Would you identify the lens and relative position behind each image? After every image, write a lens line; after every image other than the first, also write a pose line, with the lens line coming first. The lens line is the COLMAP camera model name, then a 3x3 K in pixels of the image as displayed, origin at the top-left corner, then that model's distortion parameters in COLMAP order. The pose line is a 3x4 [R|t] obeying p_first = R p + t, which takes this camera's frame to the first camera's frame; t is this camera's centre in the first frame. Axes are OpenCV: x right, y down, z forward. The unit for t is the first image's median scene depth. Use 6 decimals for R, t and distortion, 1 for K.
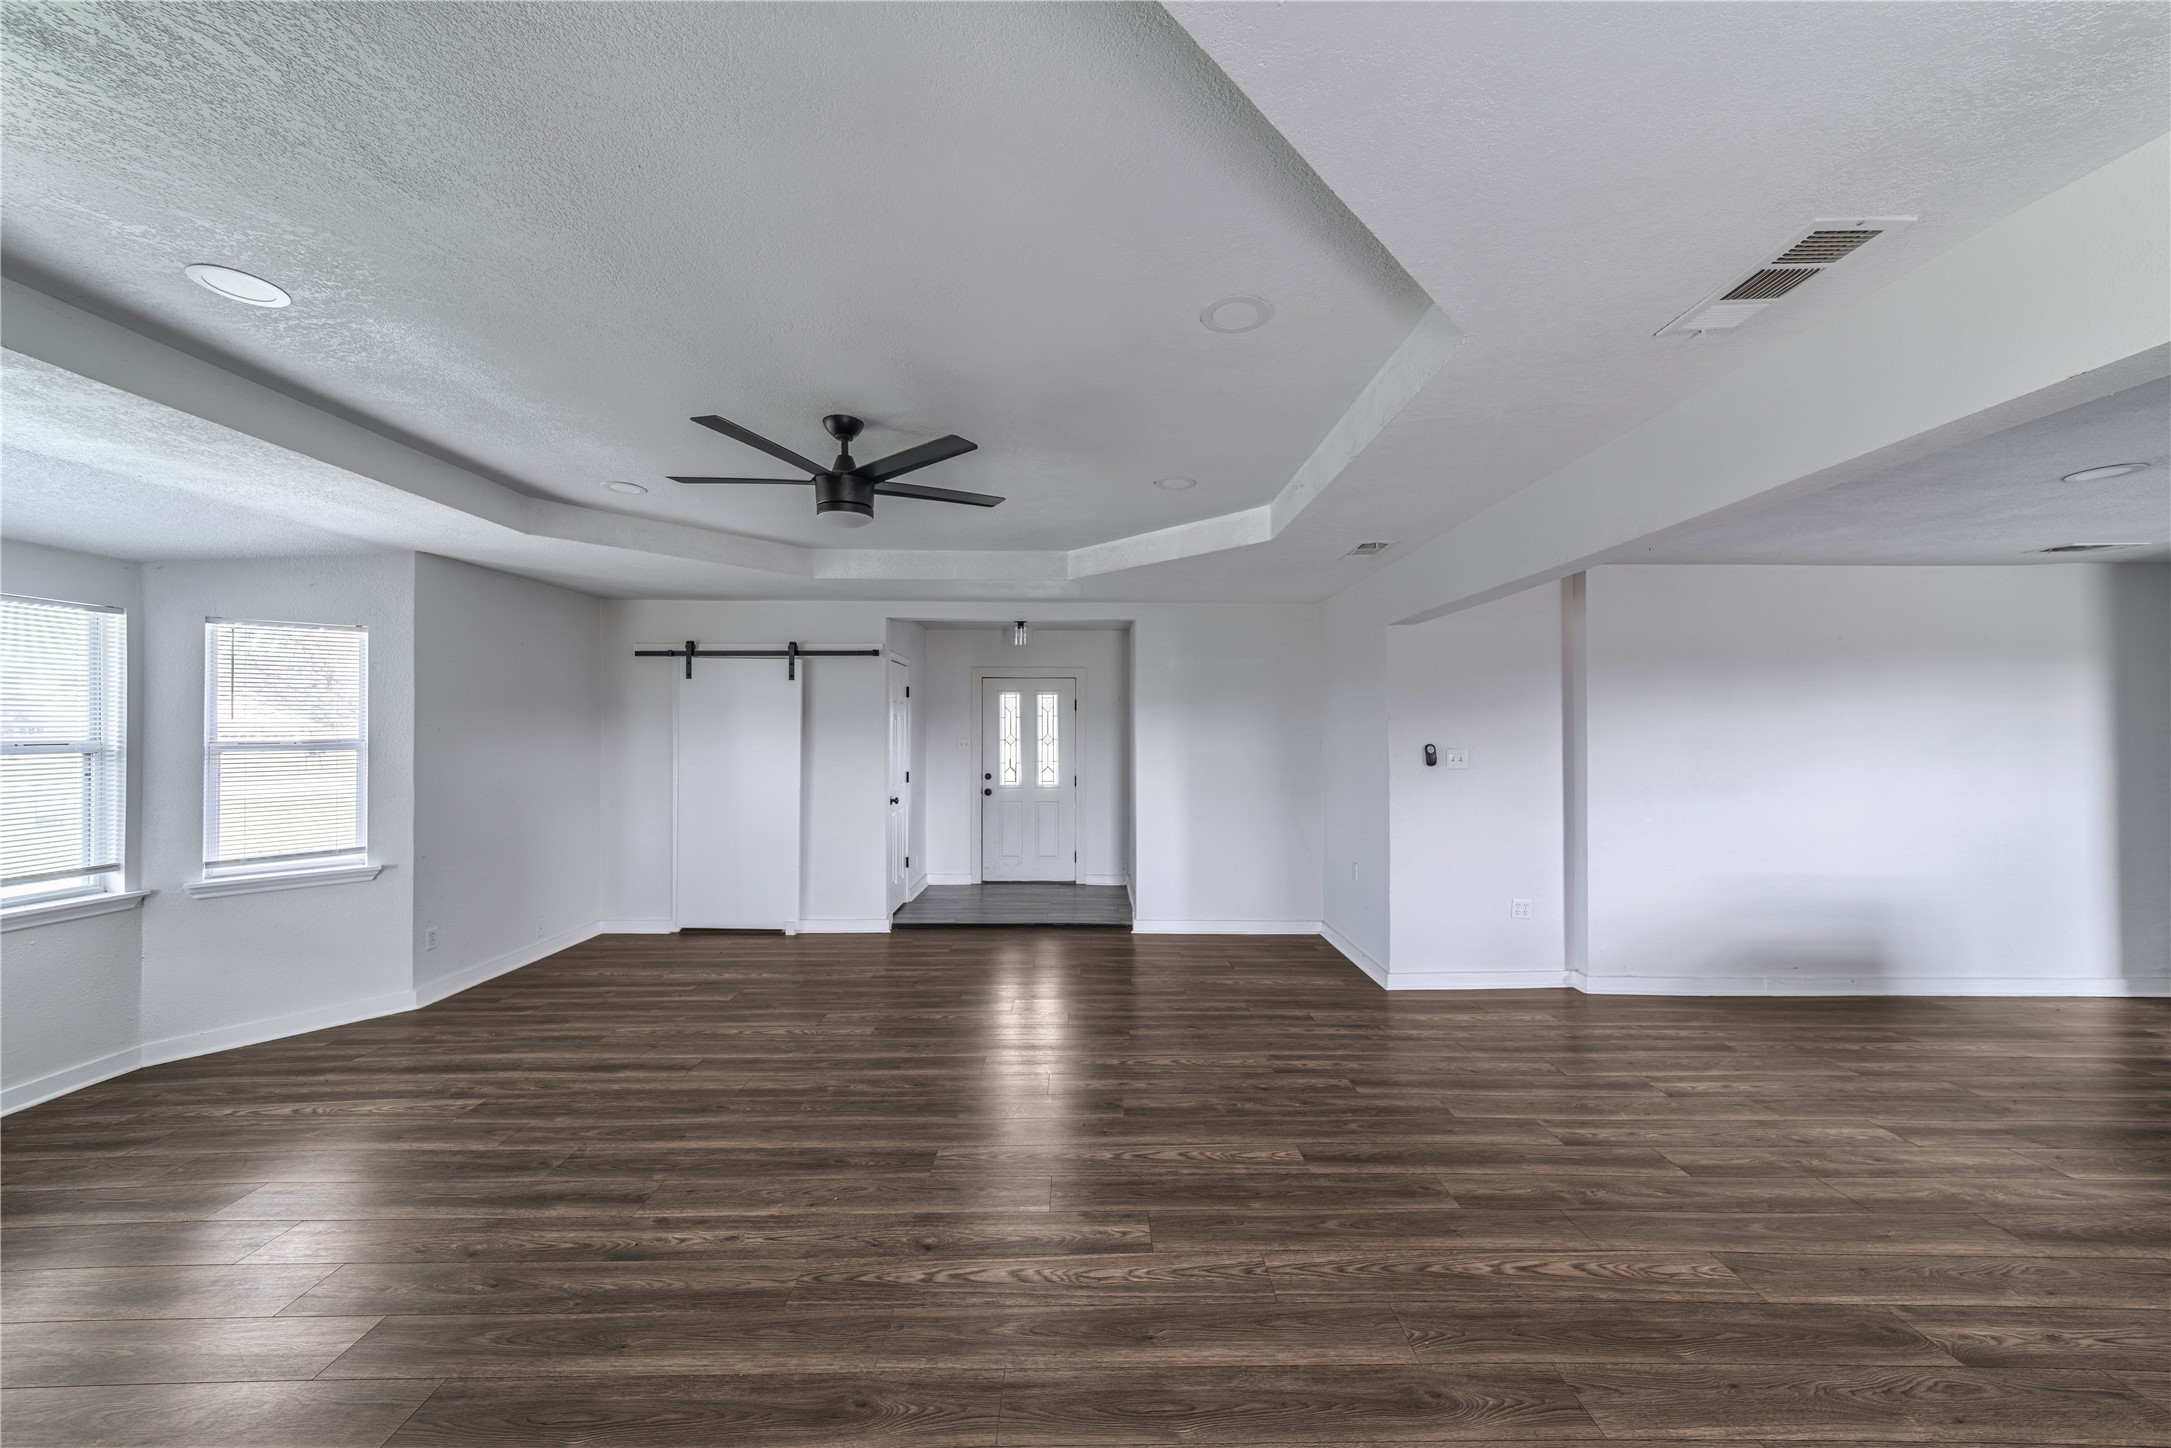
lens RADIAL K [[757.9, 0, 1089.9], [0, 757.9, 673.3], [0, 0, 1]] dist [0.010782, 0.000156]
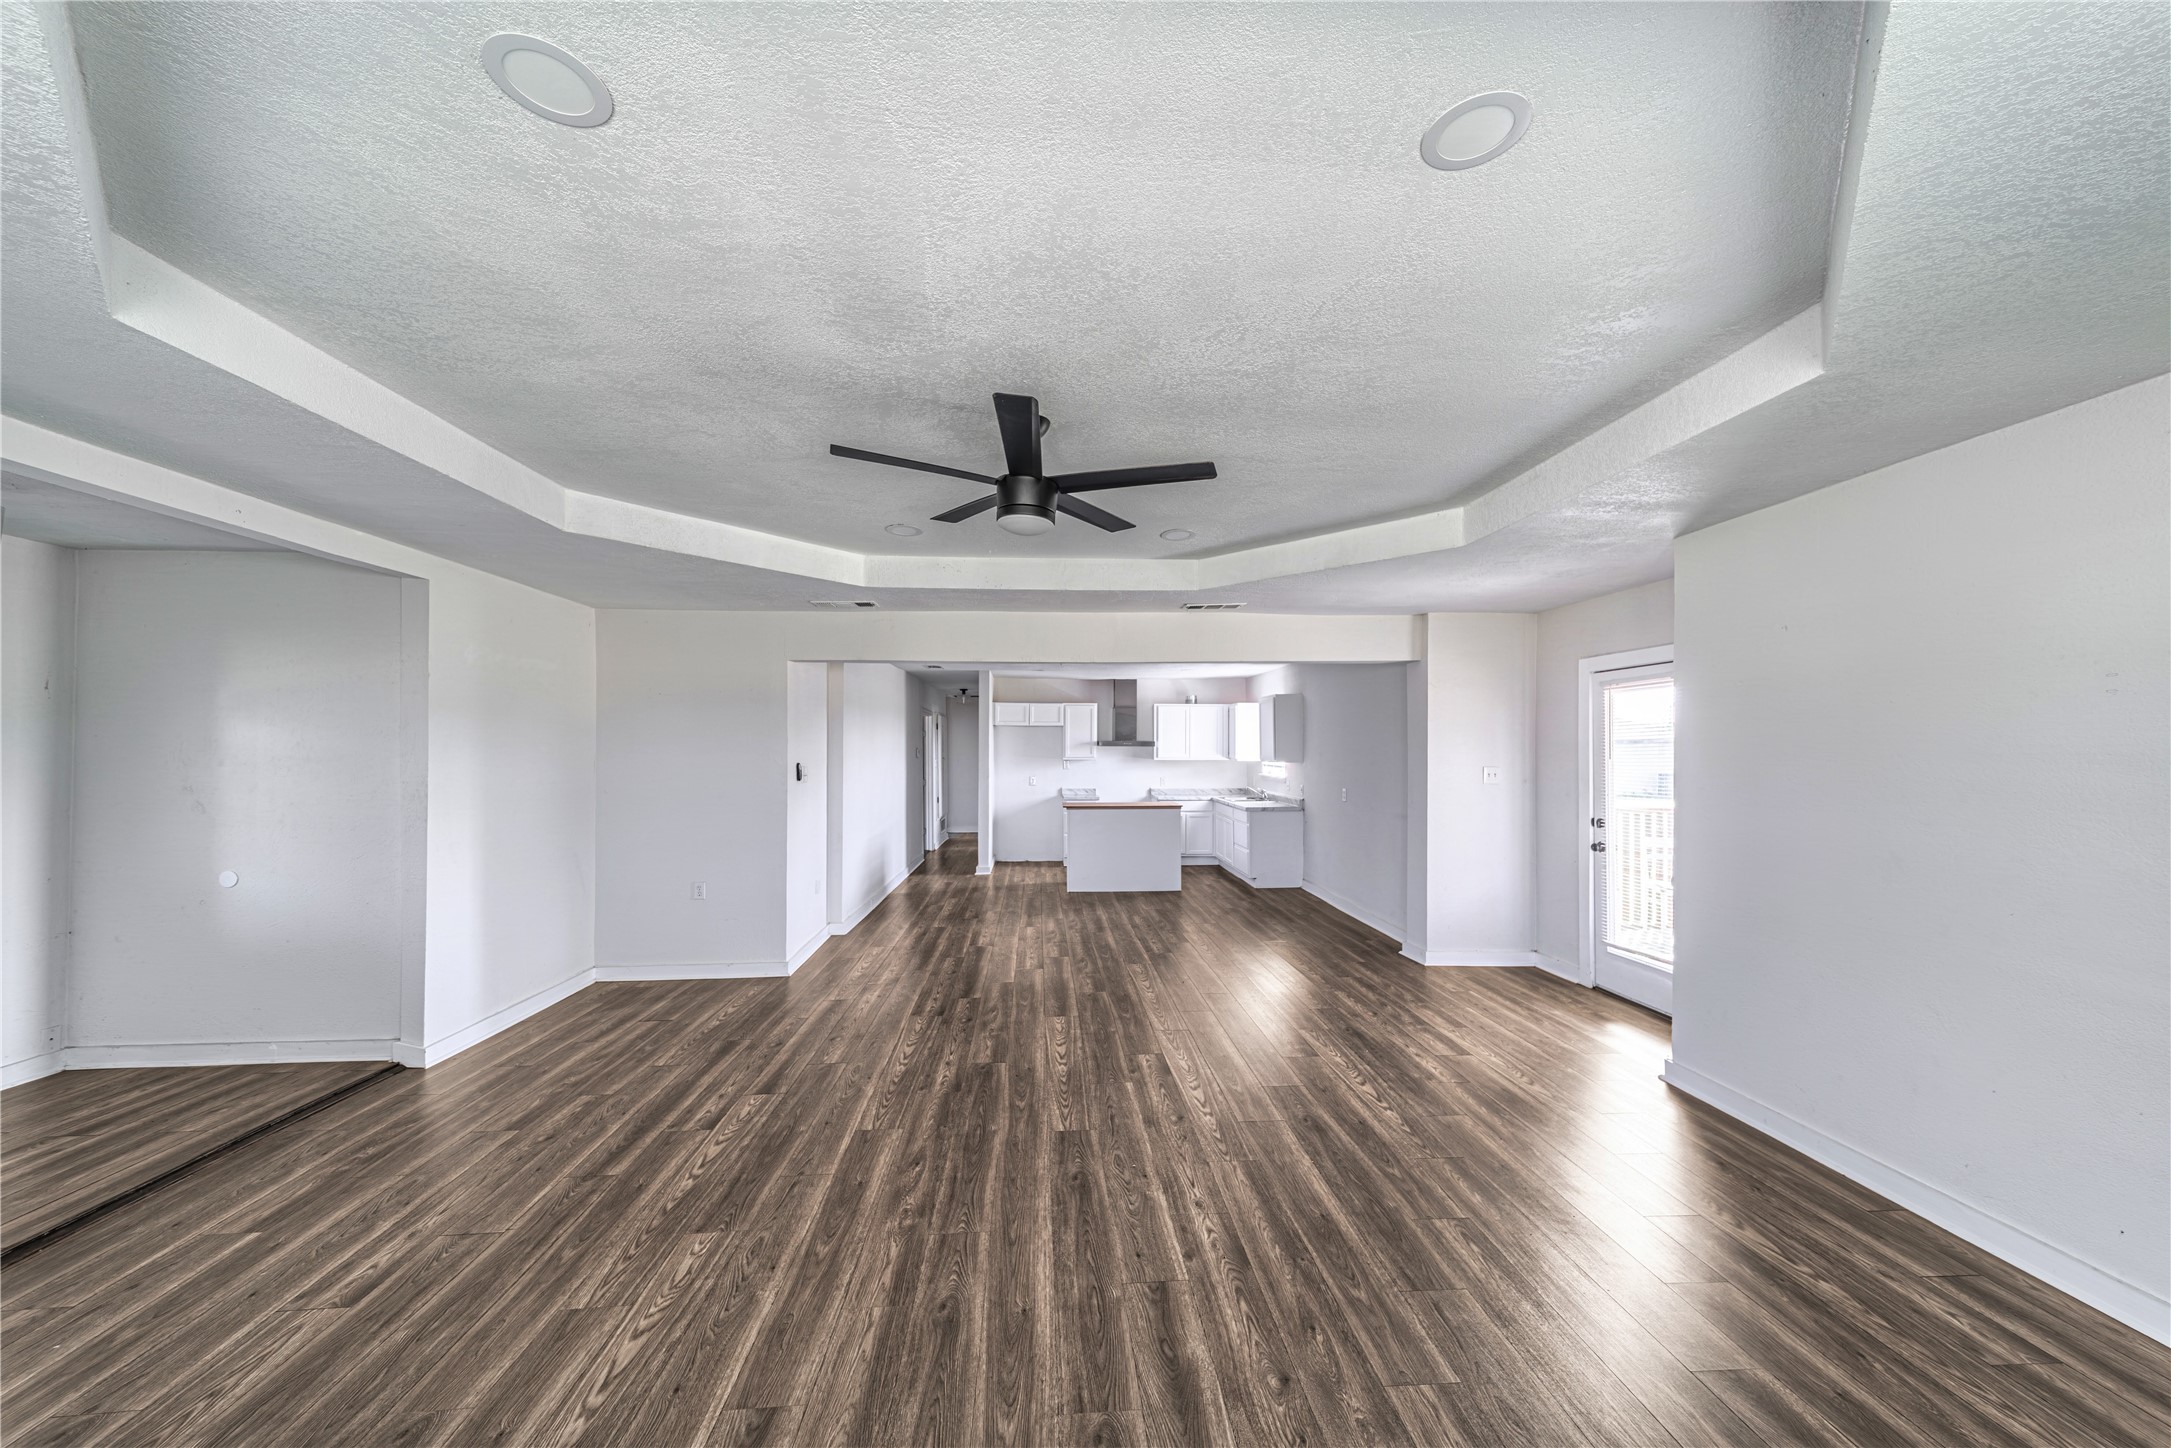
lens RADIAL K [[767.2, 0, 1081.0], [0, 767.2, 755.9], [0, 0, 1]] dist [0.009638, -0.000132]
pose [[-0.051505, -0.007349, 0.998646, -1.130583], [-0.071755, 0.997416, 0.003639, 0.065381], [-0.996092, -0.071470, -0.051900, 0.913012]]
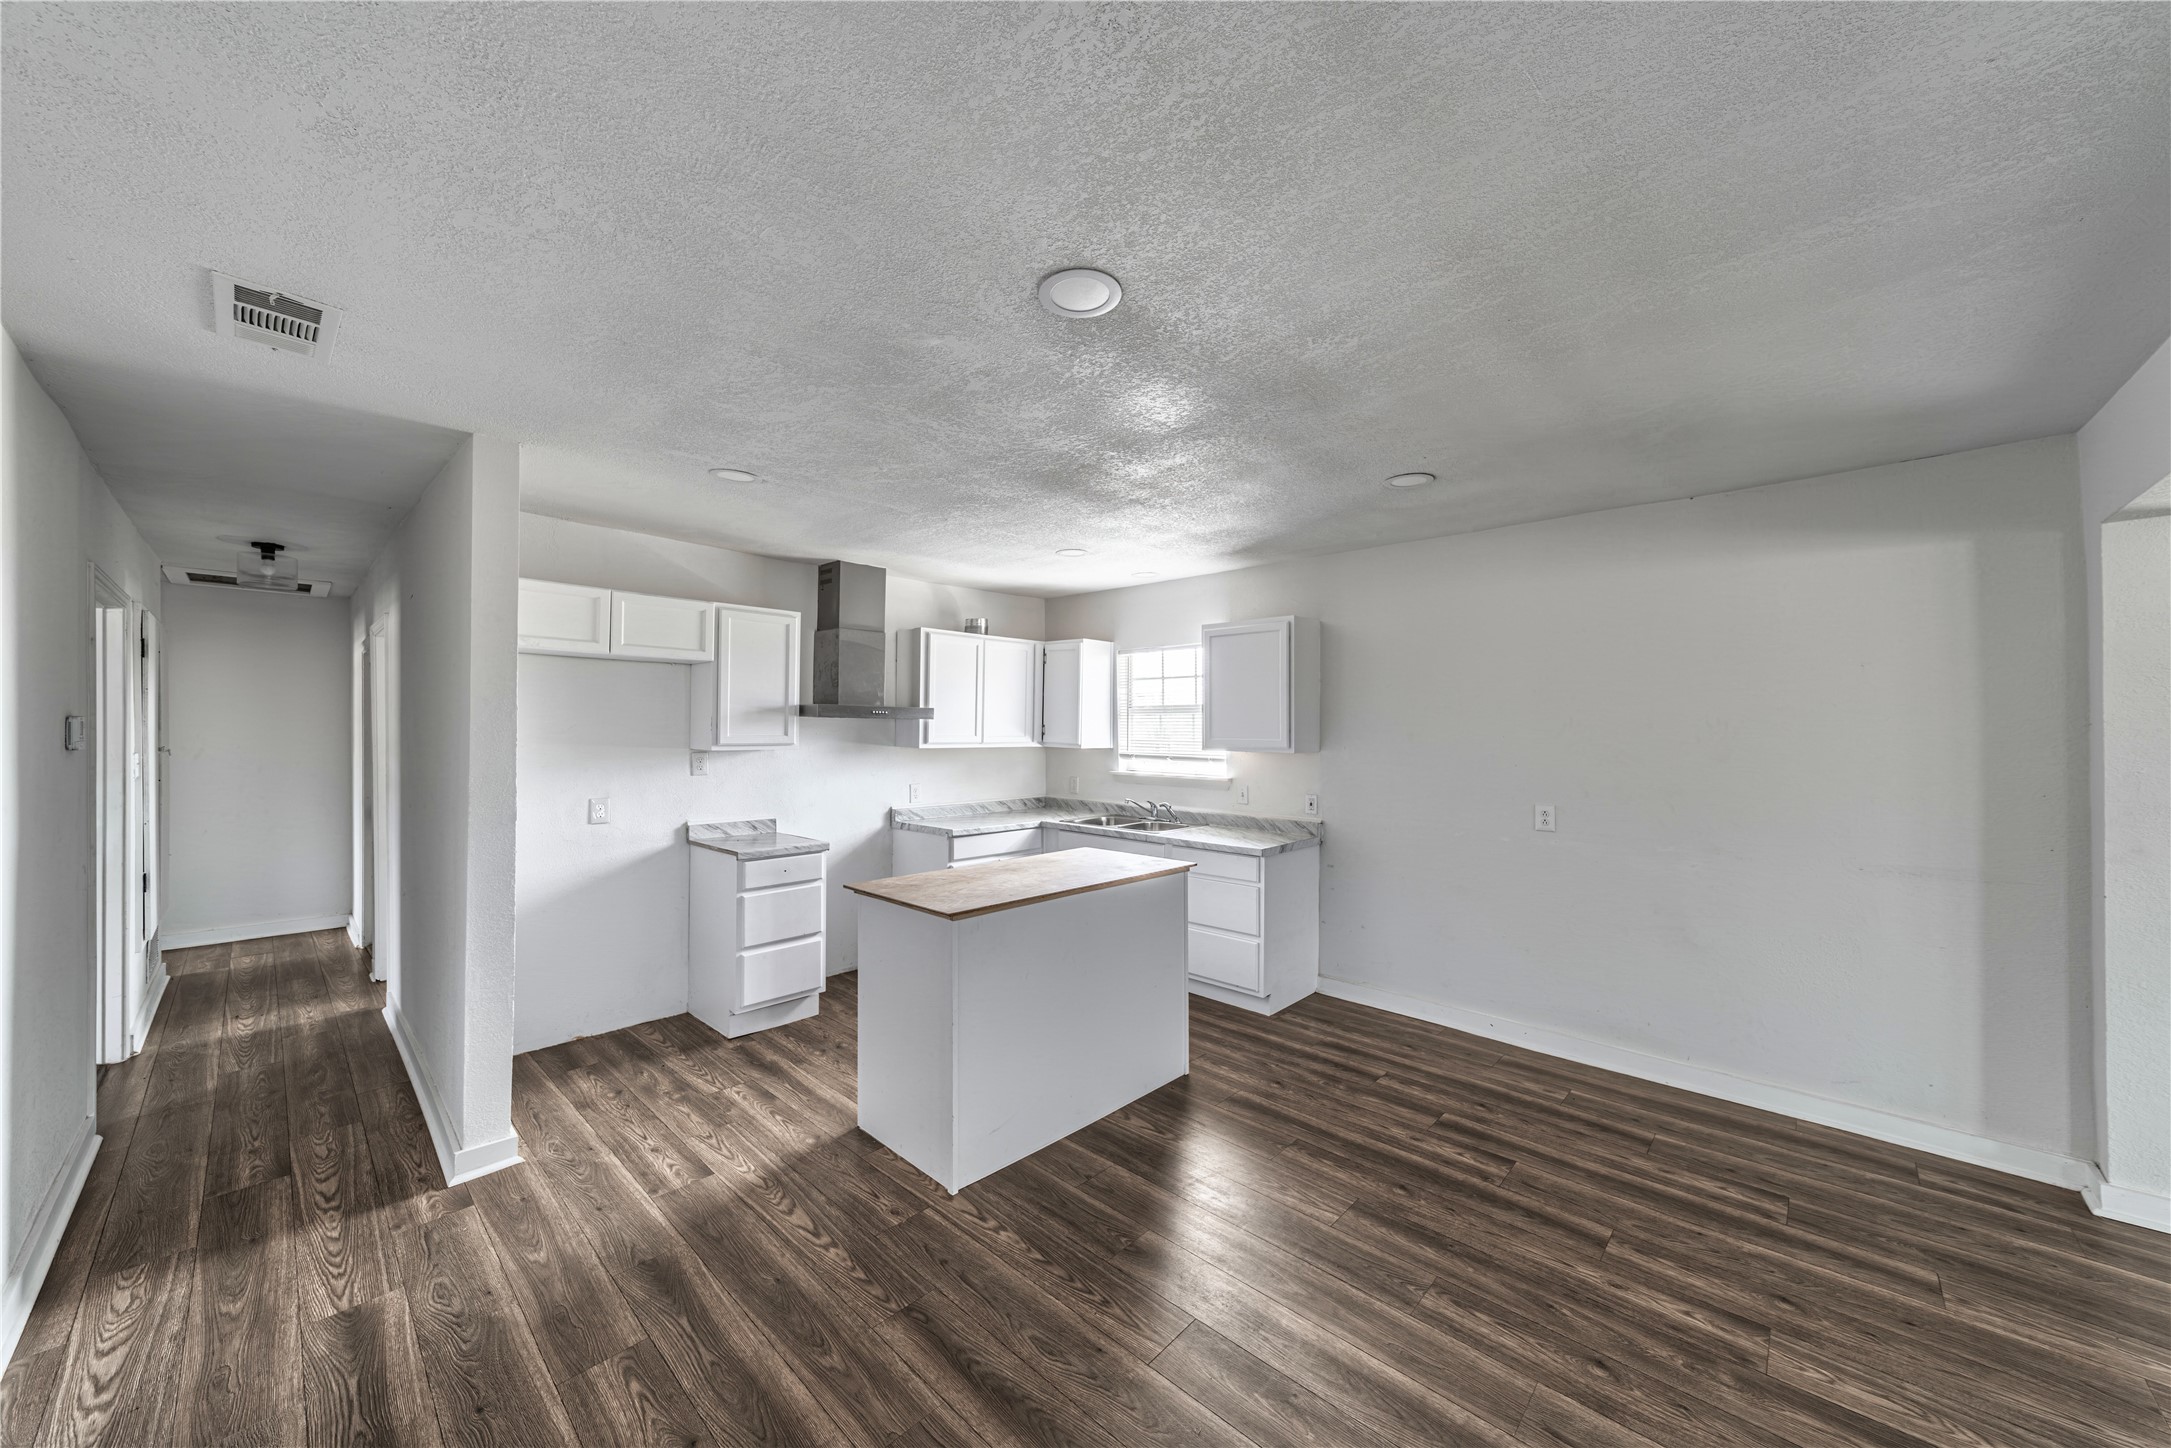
lens RADIAL K [[780.1, 0, 1085.5], [0, 780.1, 724.0], [0, 0, 1]] dist [0.009057, -0.000203]
pose [[-0.726571, 0.003206, 0.687084, 0.813960], [-0.051655, 0.996904, -0.059276, 0.098871], [-0.685147, -0.078559, -0.724156, 1.321662]]
